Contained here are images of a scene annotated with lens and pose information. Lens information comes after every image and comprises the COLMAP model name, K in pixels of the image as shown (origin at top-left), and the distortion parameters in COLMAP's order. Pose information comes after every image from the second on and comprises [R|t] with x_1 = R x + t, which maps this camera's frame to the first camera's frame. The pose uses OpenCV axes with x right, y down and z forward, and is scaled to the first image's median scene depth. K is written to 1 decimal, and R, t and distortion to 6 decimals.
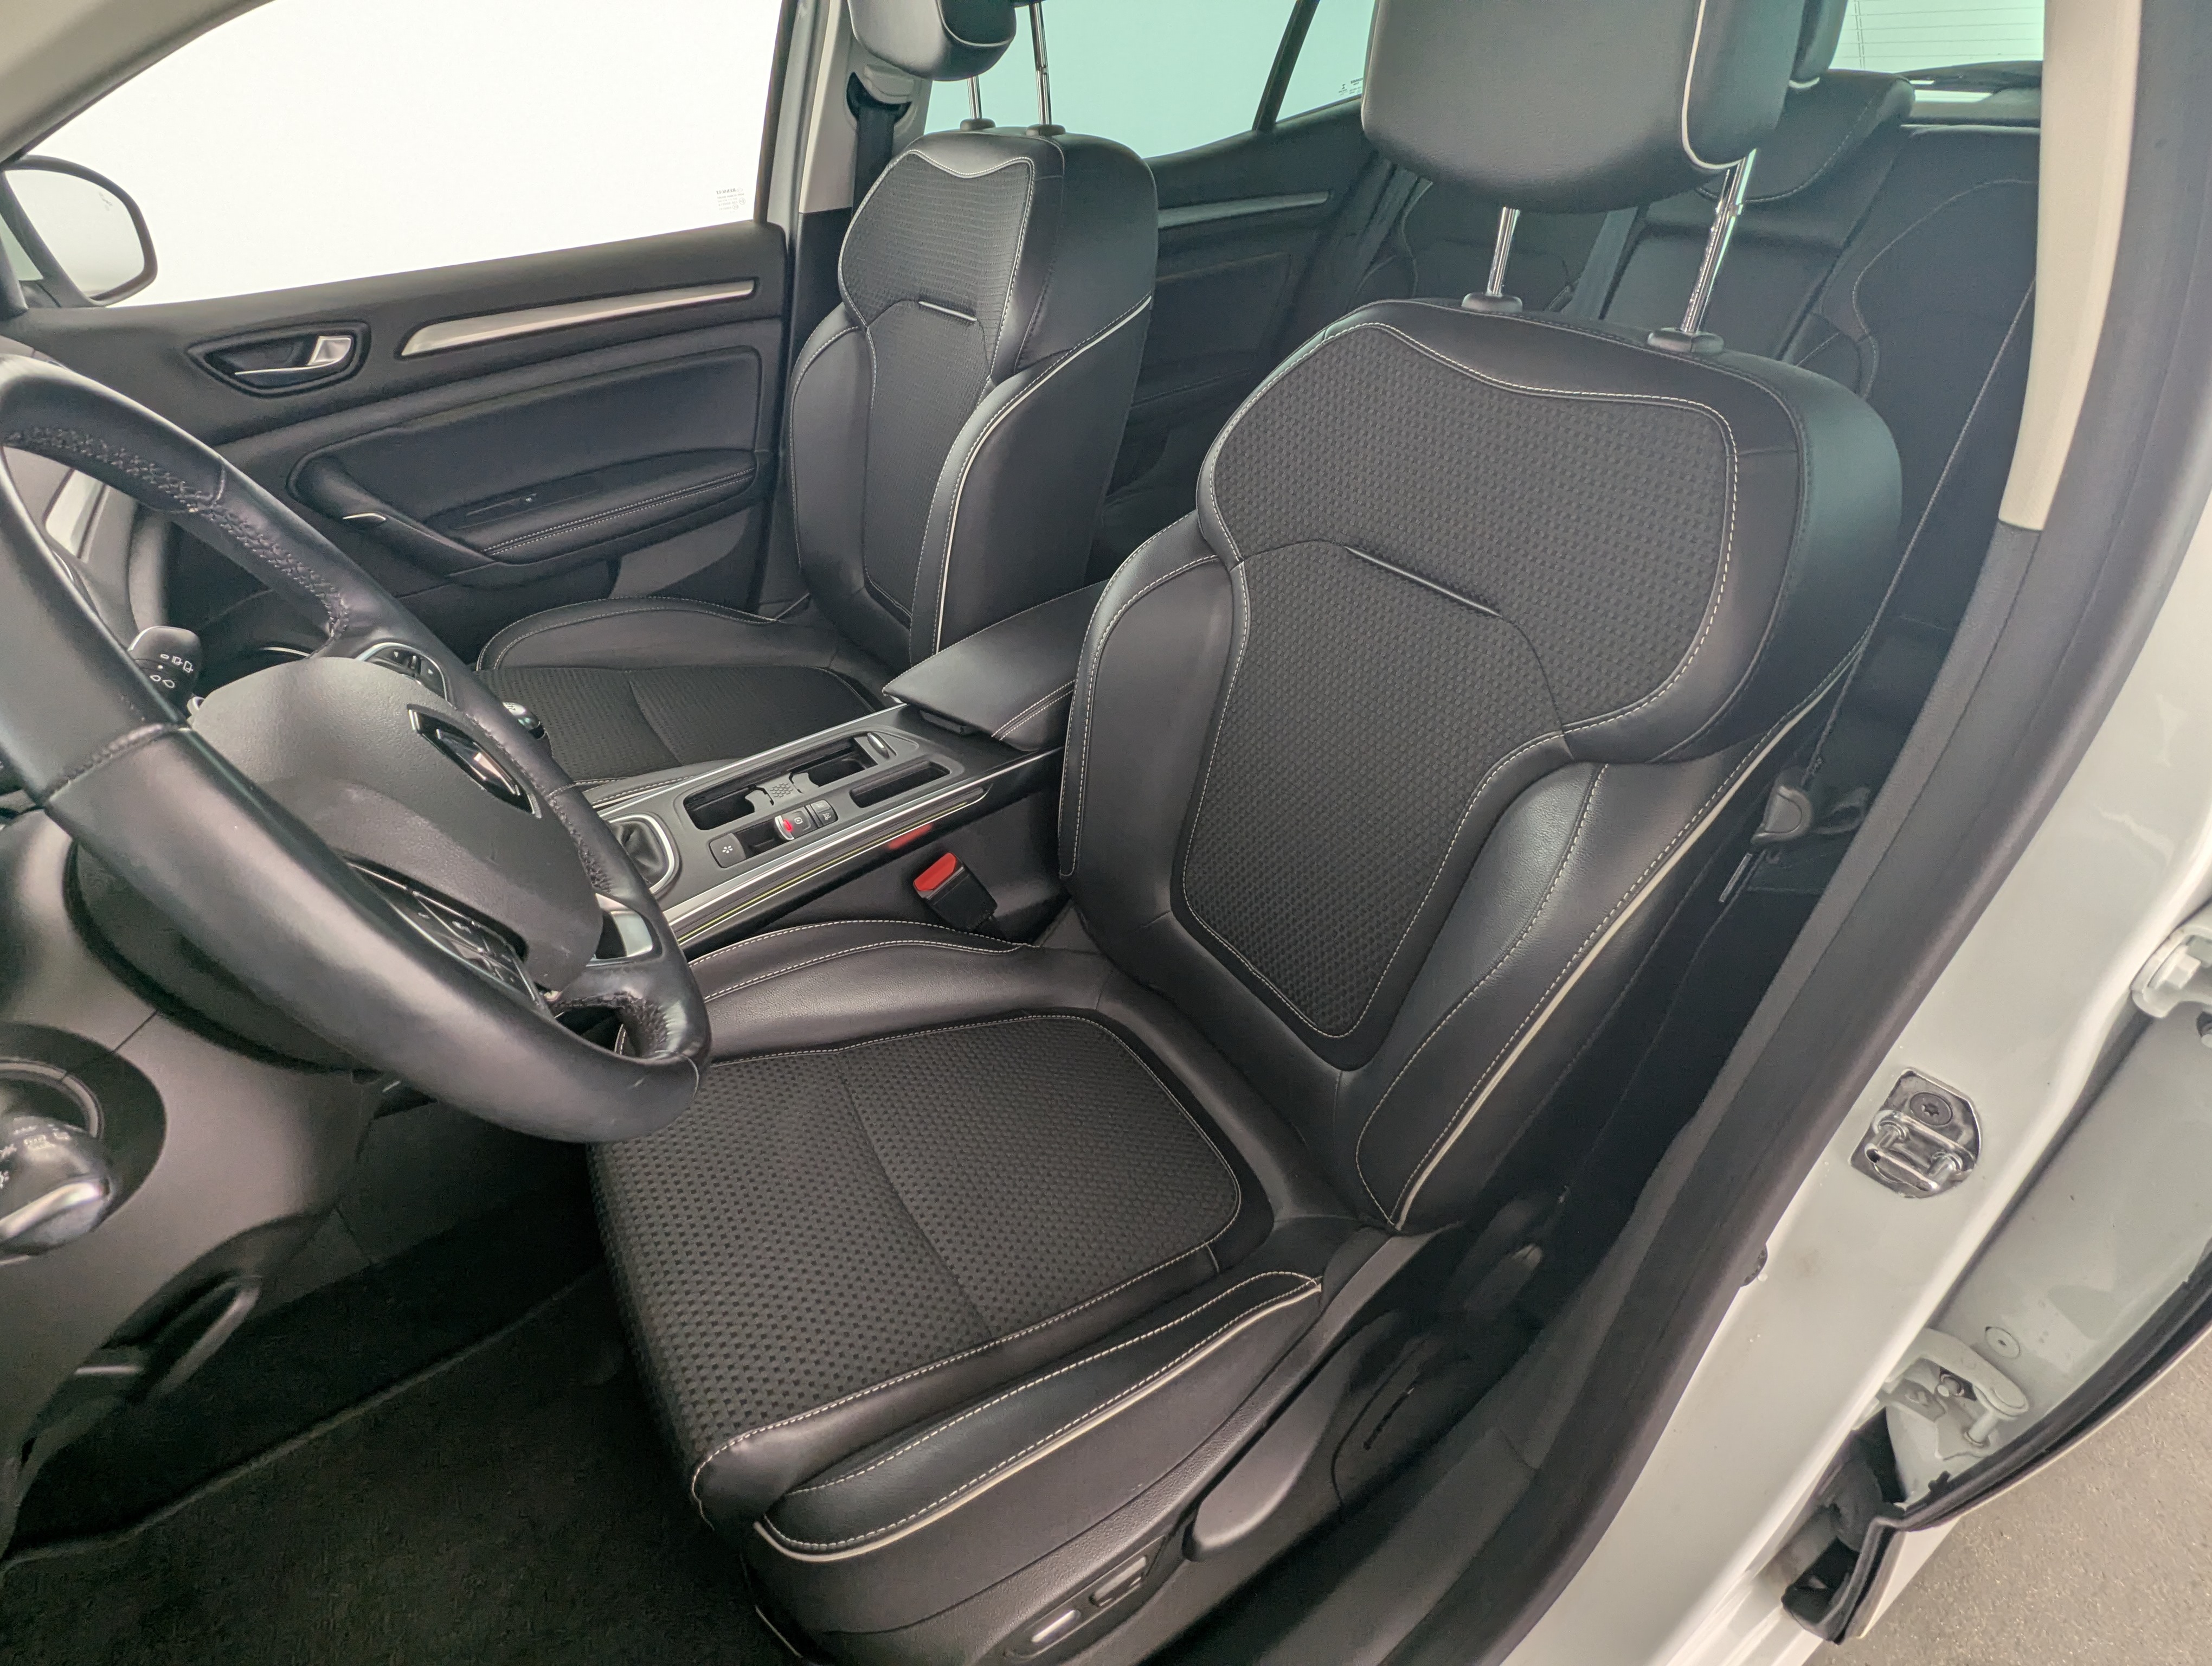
lens RADIAL K [[1048.1, 0, 1114.0], [0, 1048.1, 840.9], [0, 0, 1]] dist [-0.002263, 0.001773]
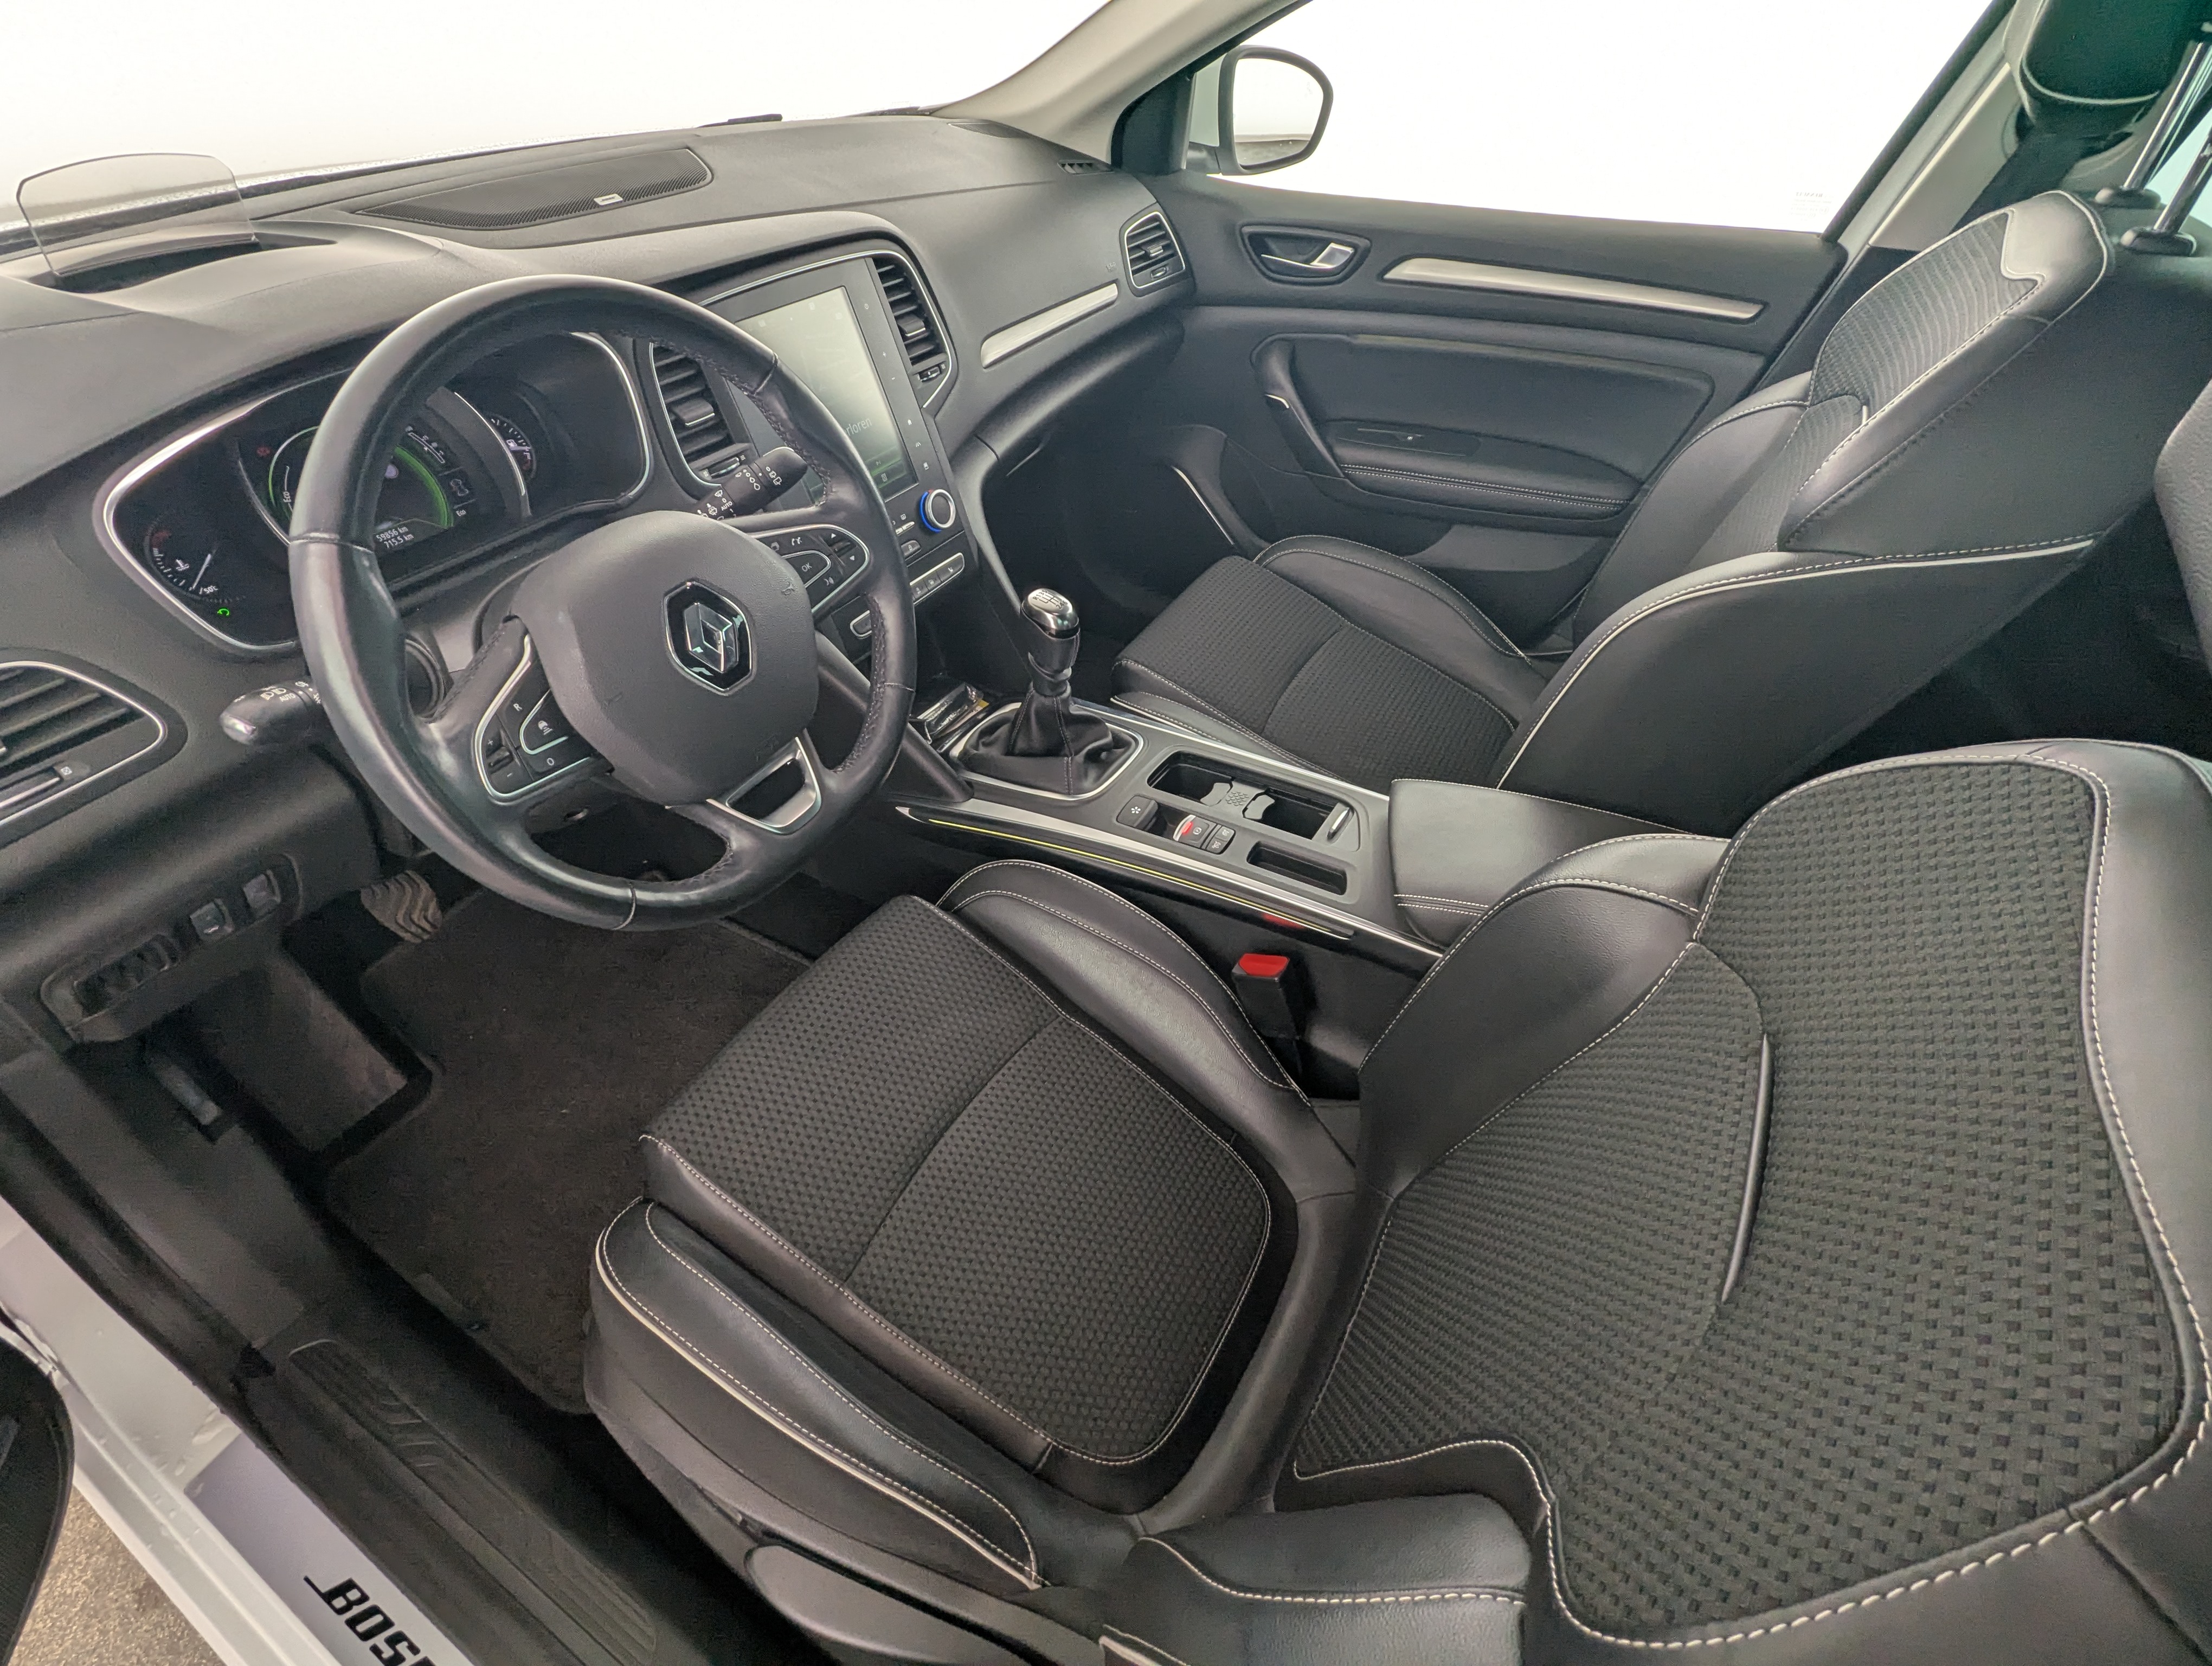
lens RADIAL K [[1048.1, 0, 1100.8], [0, 1048.1, 848.0], [0, 0, 1]] dist [-0.002263, 0.001773]
pose [[0.449113, 0.626973, -0.636555, 0.269772], [-0.562857, 0.751840, 0.343407, -0.260854], [0.693895, 0.204060, 0.690557, 0.203818]]
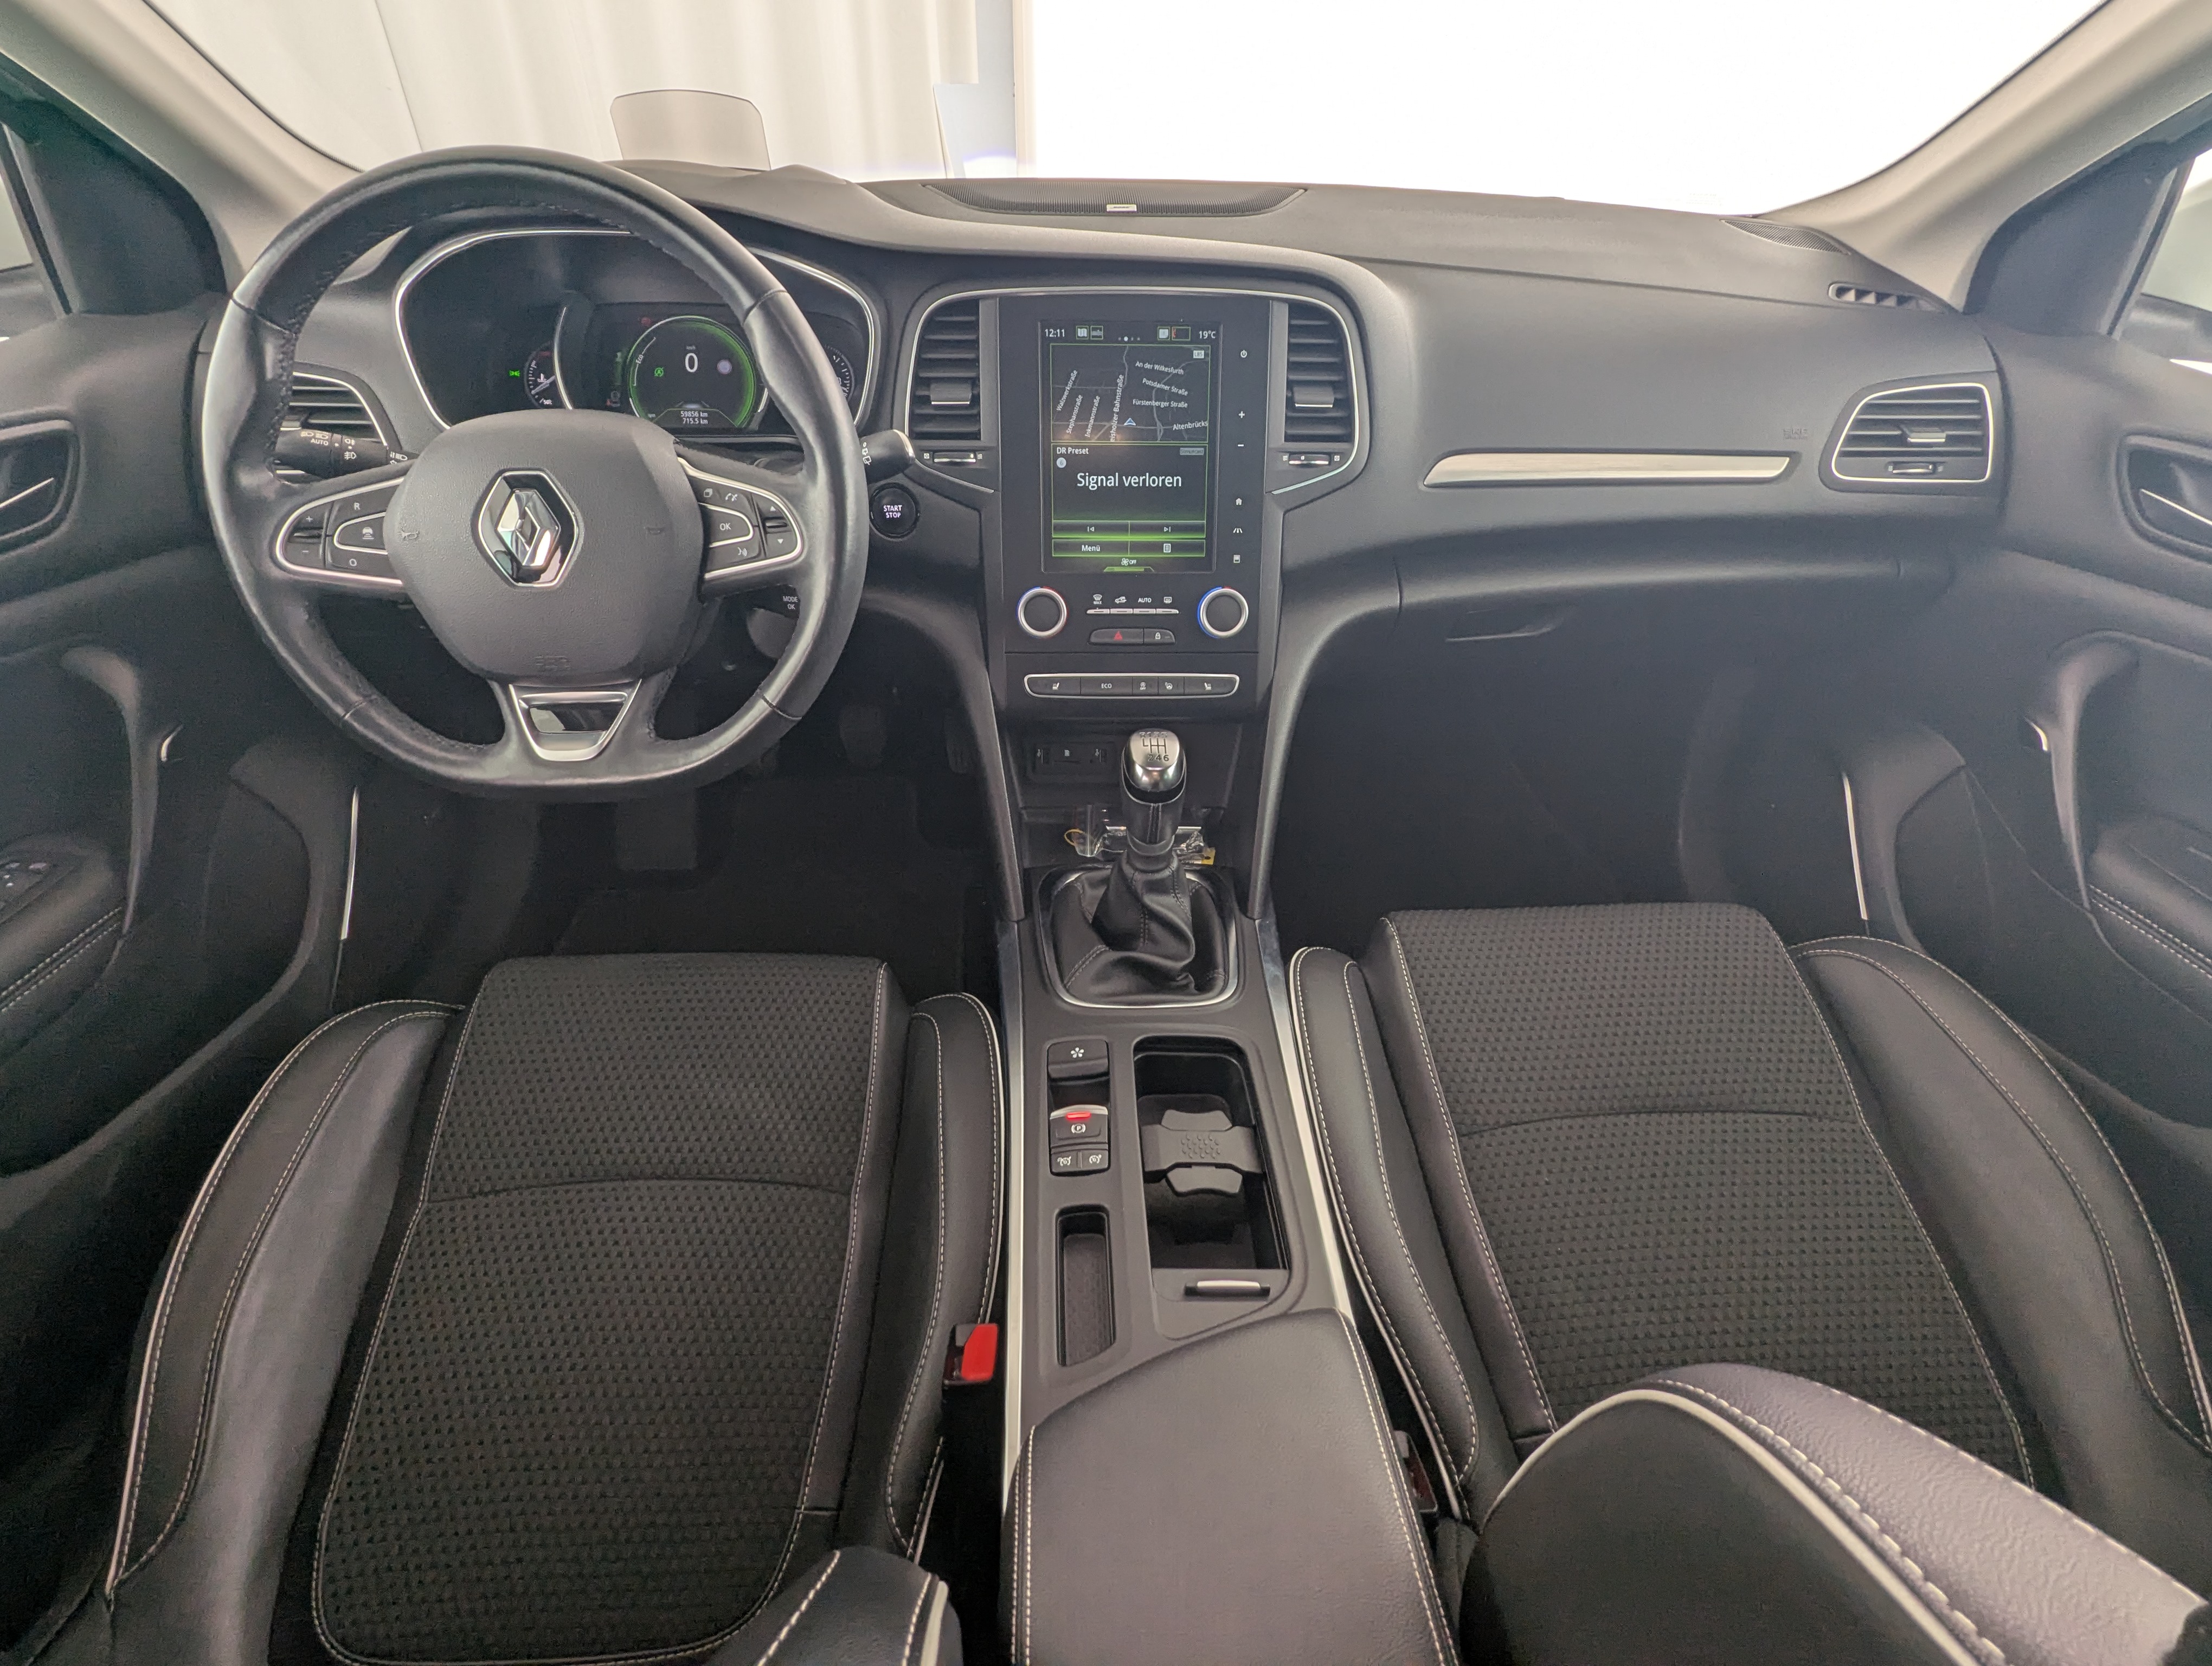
lens RADIAL K [[1048.1, 0, 1101.2], [0, 1048.1, 840.1], [0, 0, 1]] dist [-0.002263, 0.001773]
pose [[-0.505290, 0.525616, -0.684405, 0.045294], [-0.523091, 0.444224, 0.727352, -0.514692], [0.686337, 0.725530, 0.050483, 0.725835]]
